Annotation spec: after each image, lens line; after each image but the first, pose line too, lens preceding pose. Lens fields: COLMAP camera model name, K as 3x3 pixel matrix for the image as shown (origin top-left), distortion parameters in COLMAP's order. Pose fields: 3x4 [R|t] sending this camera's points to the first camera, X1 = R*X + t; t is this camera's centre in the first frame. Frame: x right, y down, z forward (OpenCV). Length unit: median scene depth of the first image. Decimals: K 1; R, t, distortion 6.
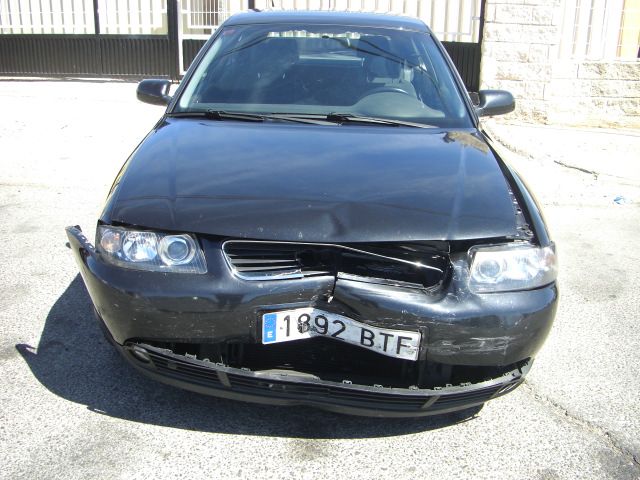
lens RADIAL K [[718.8, 0, 316.2], [0, 718.8, 237.2], [0, 0, 1]] dist [-0.125137, 0.000000]
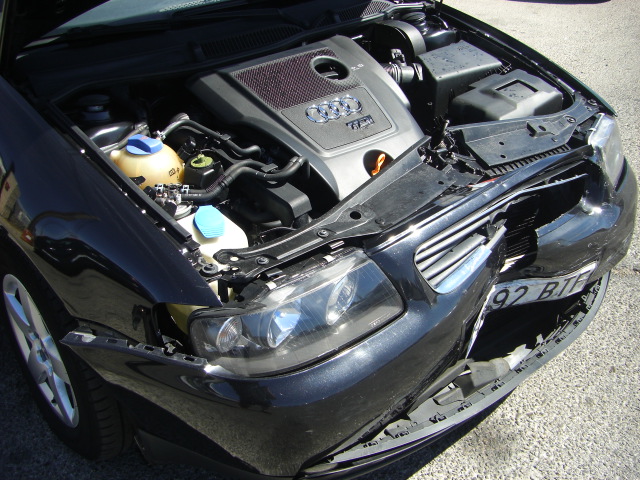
lens RADIAL K [[718.8, 0, 317.4], [0, 718.8, 240.5], [0, 0, 1]] dist [-0.125137, 0.000000]
pose [[0.726203, -0.386376, 0.568633, -0.515809], [0.216387, 0.913549, 0.344392, -0.226363], [-0.652538, -0.127054, 0.747028, 0.559320]]
